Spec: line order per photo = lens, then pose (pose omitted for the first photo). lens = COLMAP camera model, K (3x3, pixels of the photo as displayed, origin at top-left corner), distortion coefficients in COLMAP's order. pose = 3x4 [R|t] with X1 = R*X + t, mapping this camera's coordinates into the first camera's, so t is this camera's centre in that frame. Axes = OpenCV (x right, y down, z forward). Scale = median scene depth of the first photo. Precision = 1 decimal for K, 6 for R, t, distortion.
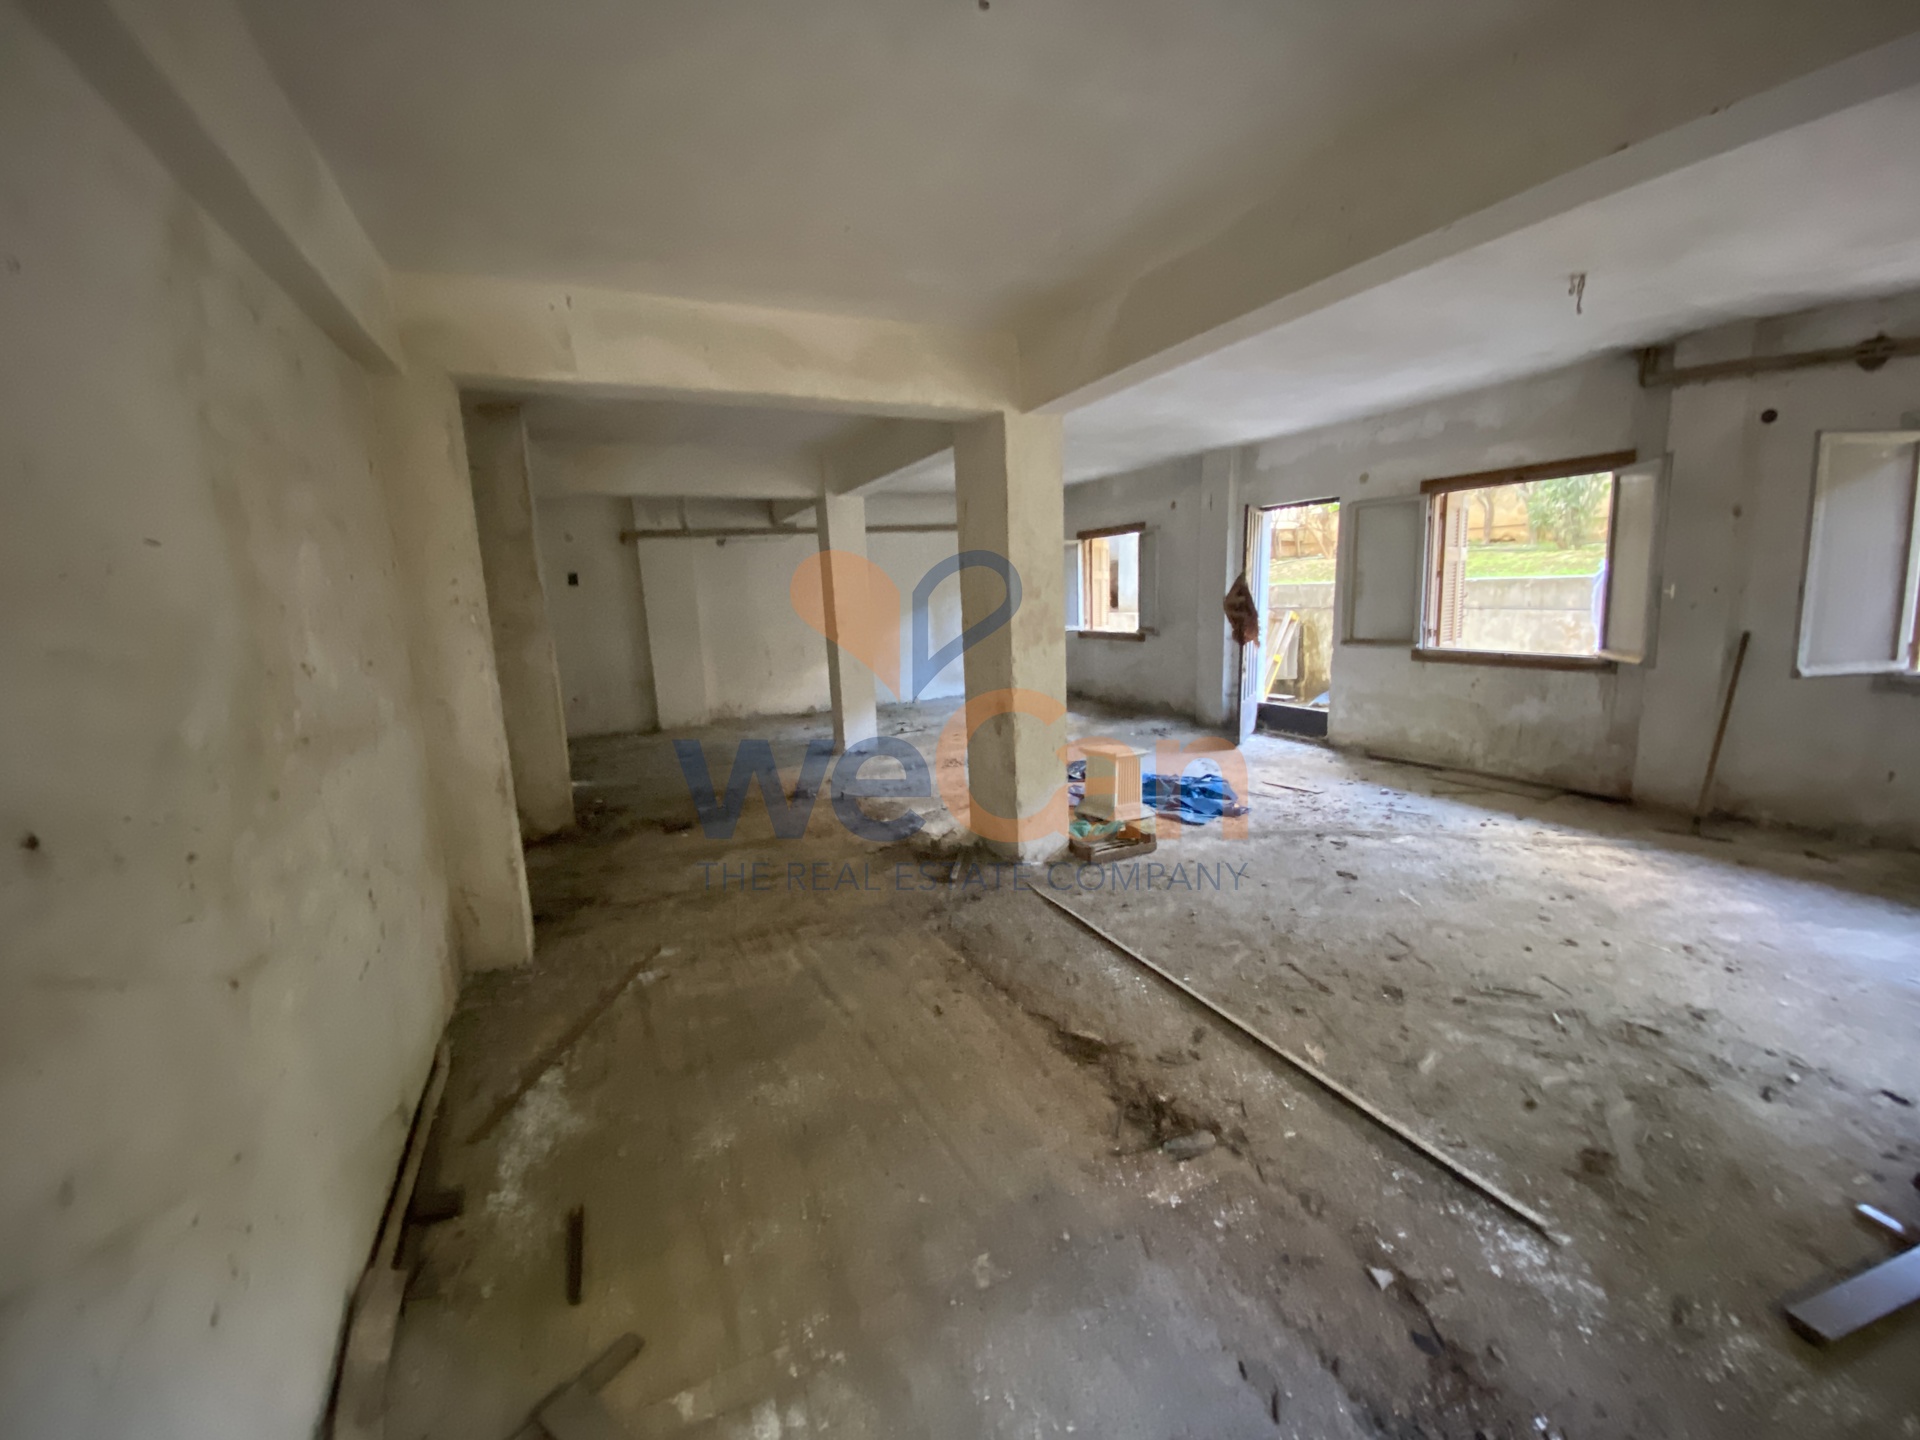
lens RADIAL K [[776.7, 0, 957.5], [0, 776.7, 712.4], [0, 0, 1]] dist [-0.006875, -0.002468]
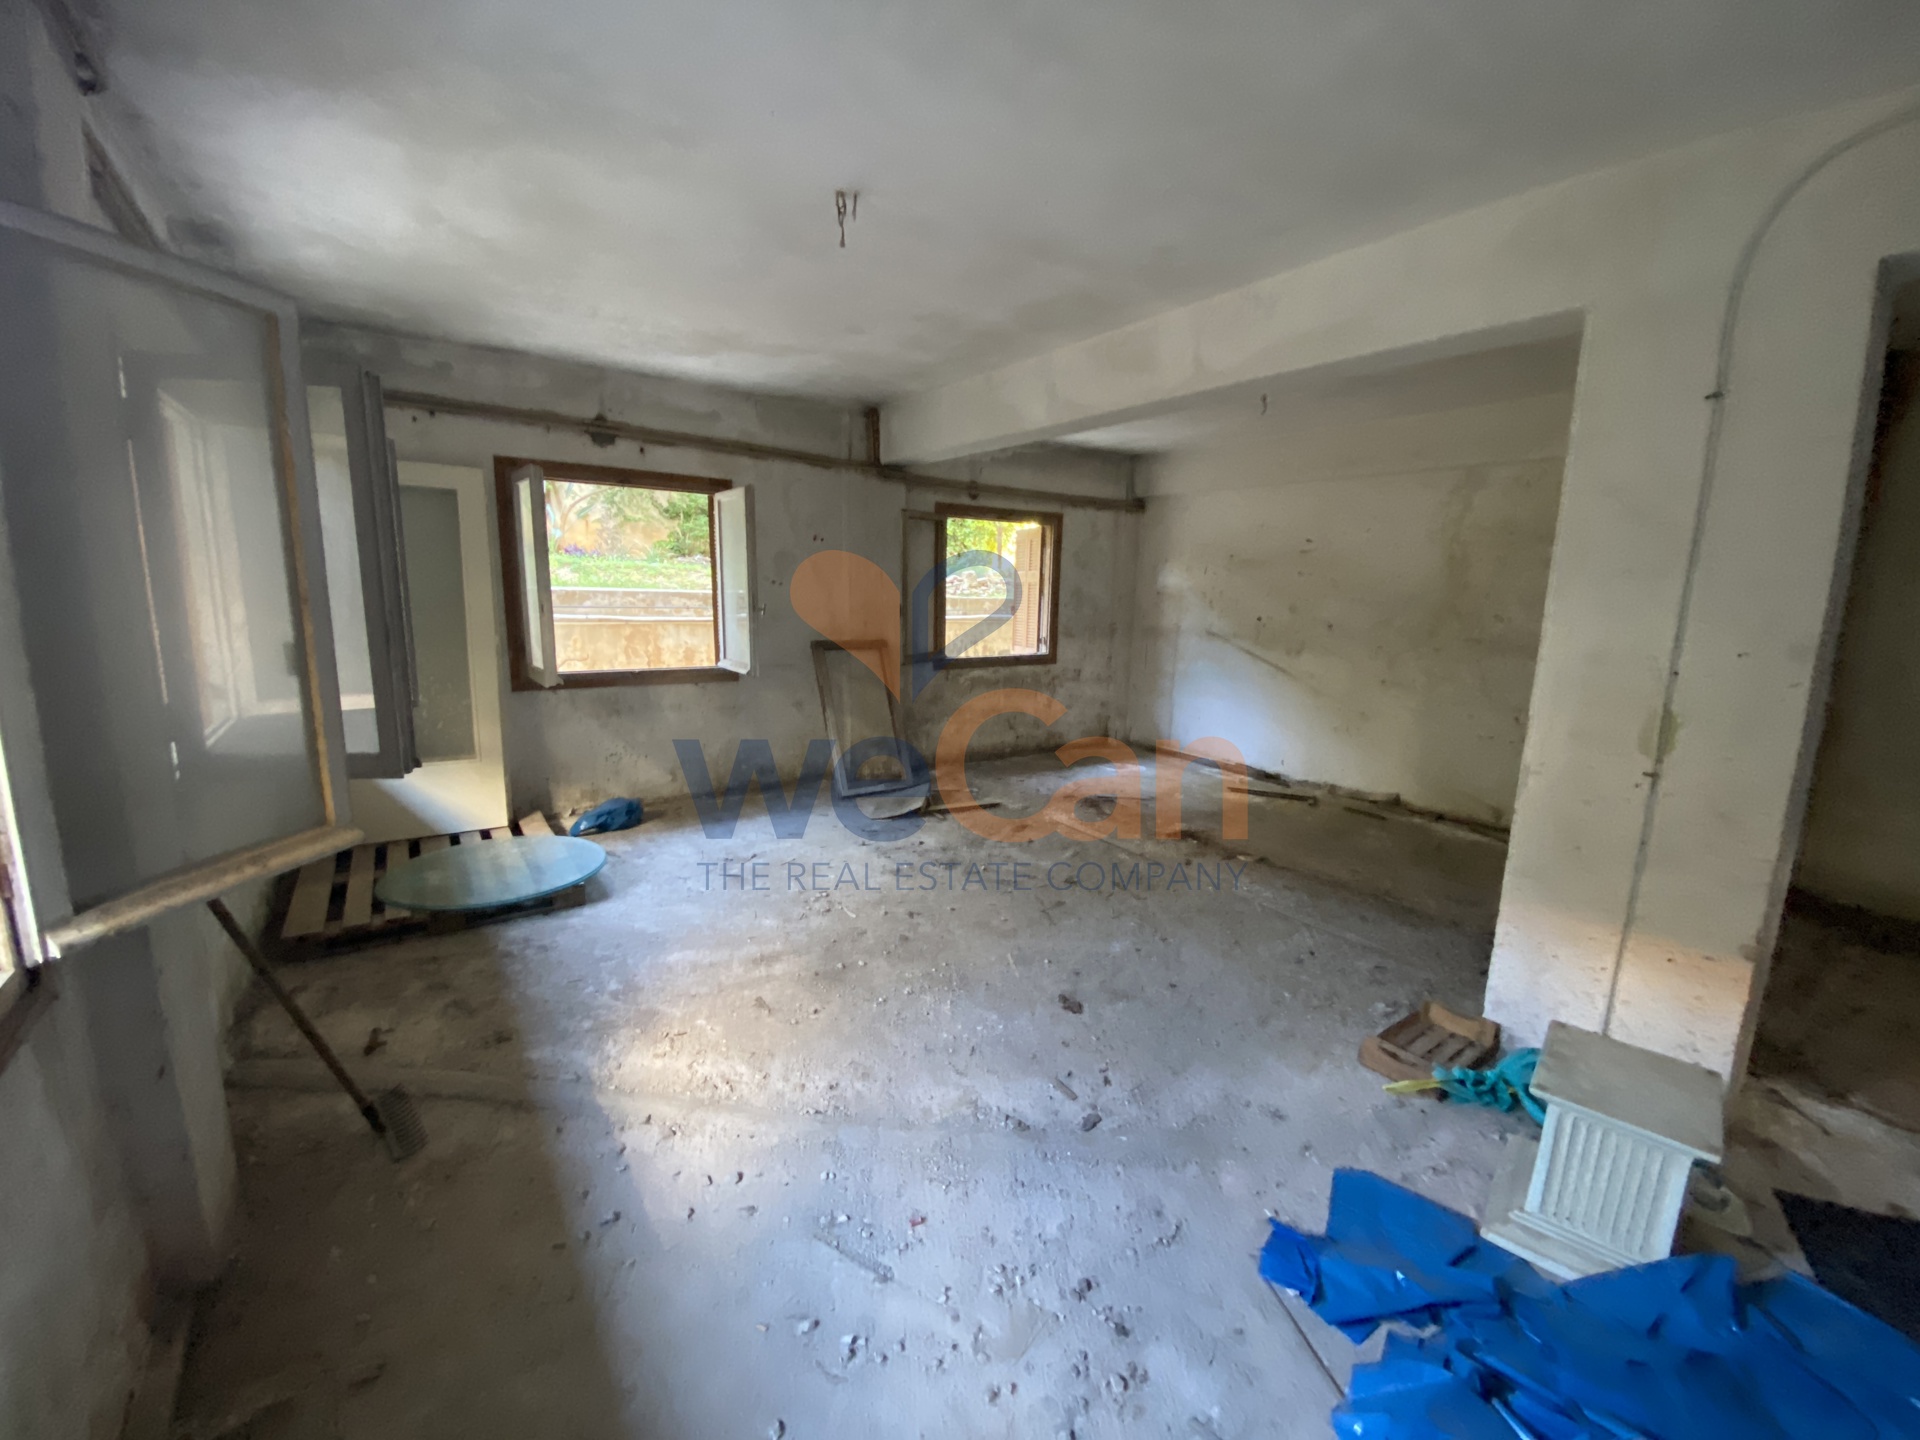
lens RADIAL K [[776.7, 0, 965.7], [0, 776.7, 725.7], [0, 0, 1]] dist [-0.006875, -0.002468]
pose [[-0.981035, 0.048548, -0.187654, 0.975625], [-0.019125, 0.939158, 0.342953, -0.389625], [0.192887, 0.340038, -0.920418, 2.110241]]
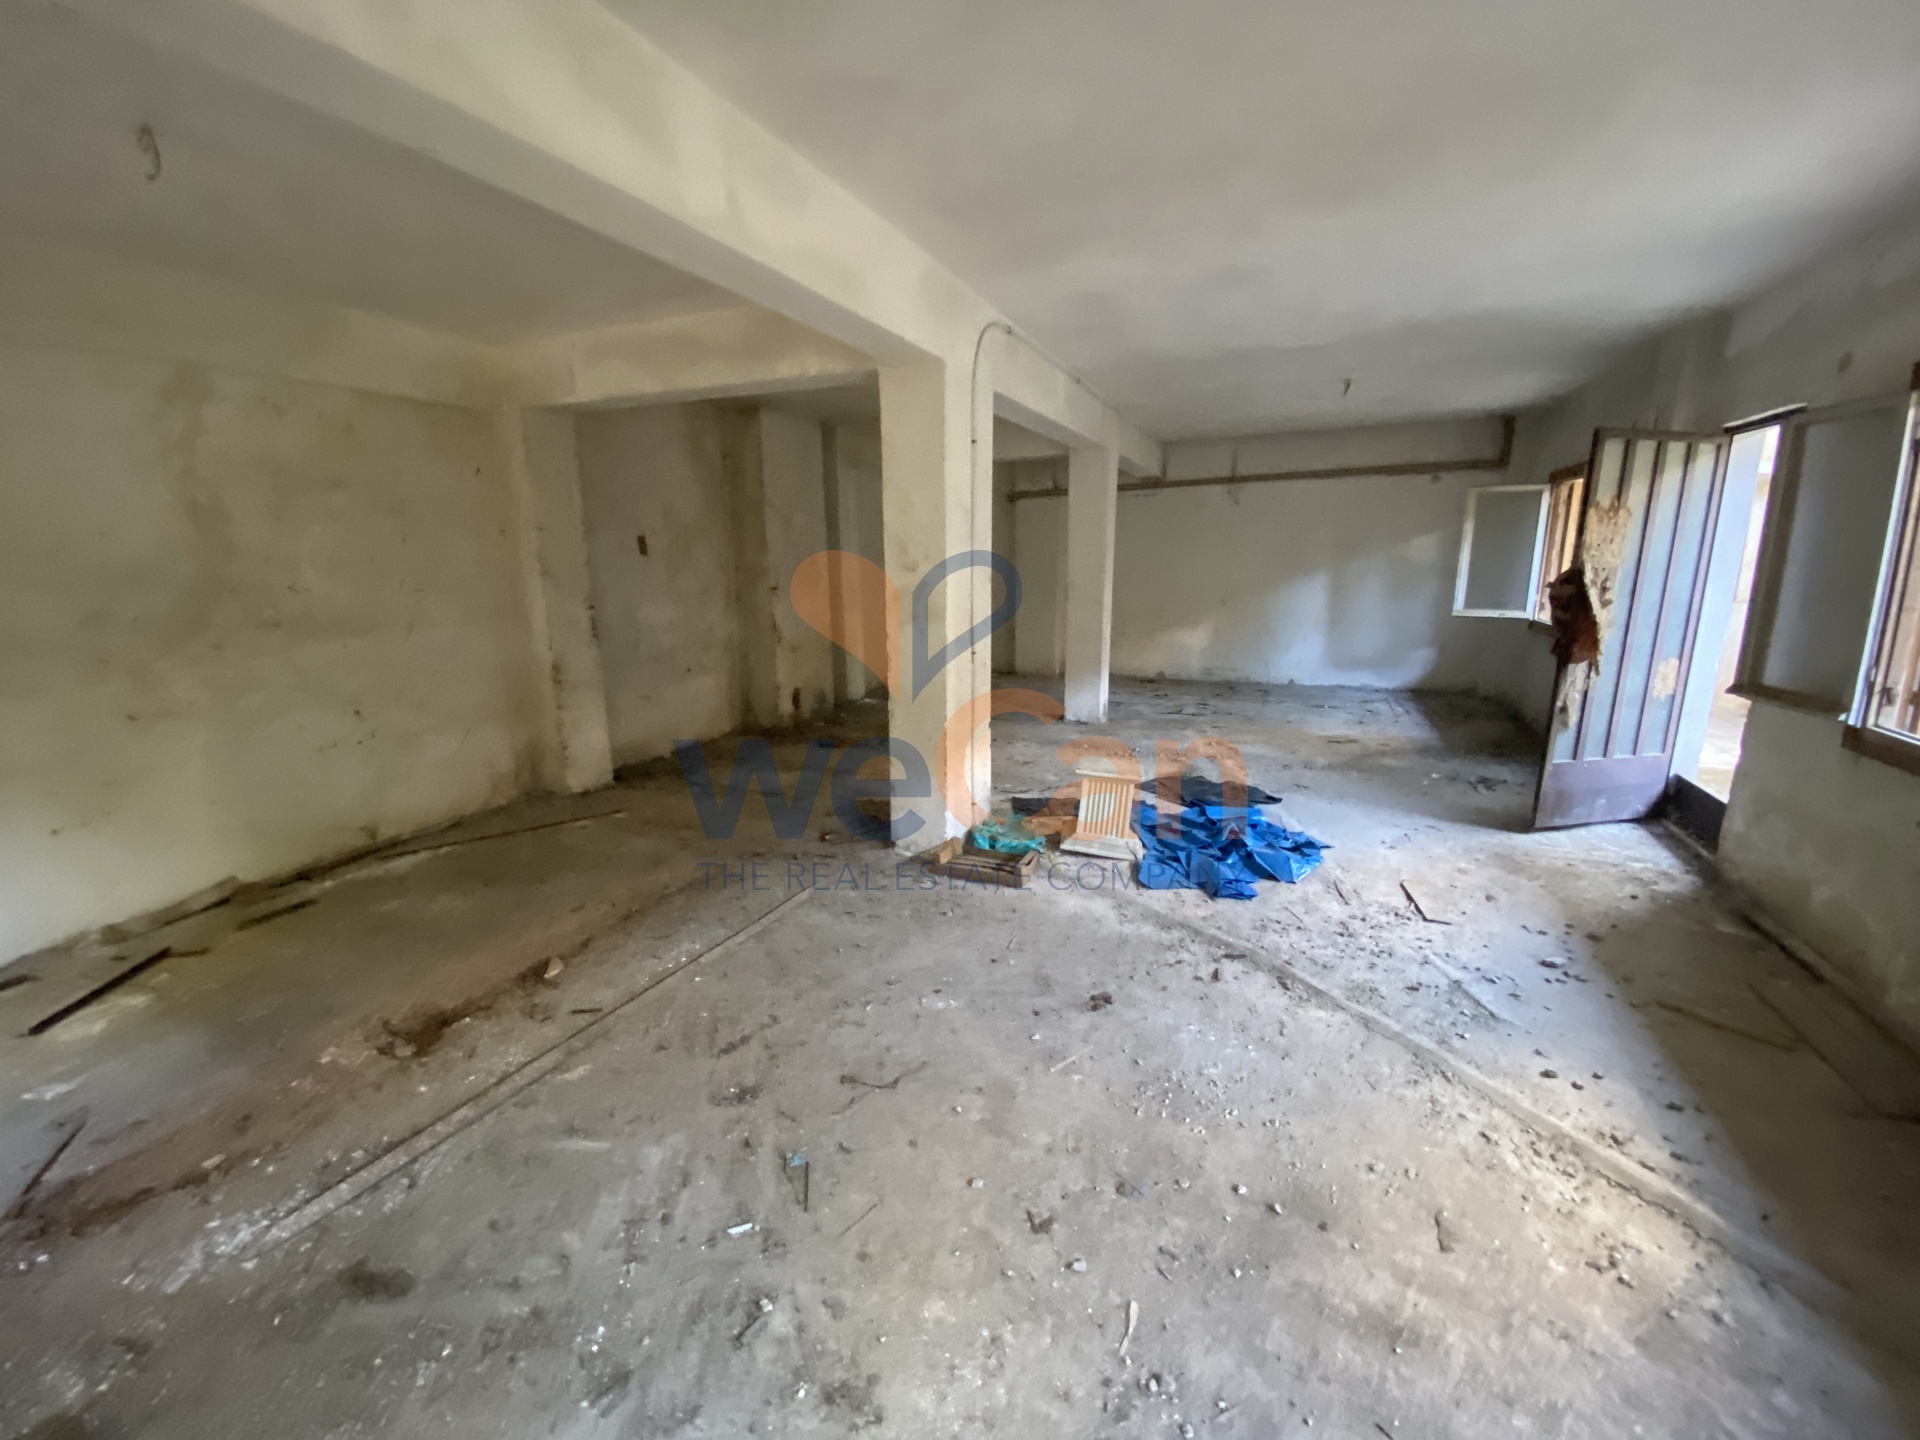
lens RADIAL K [[776.7, 0, 964.1], [0, 776.7, 702.8], [0, 0, 1]] dist [-0.006875, -0.002468]
pose [[0.664507, 0.174334, -0.726662, 1.176685], [-0.135832, 0.984386, 0.111952, -0.150149], [0.734833, 0.024311, 0.677812, 0.591342]]
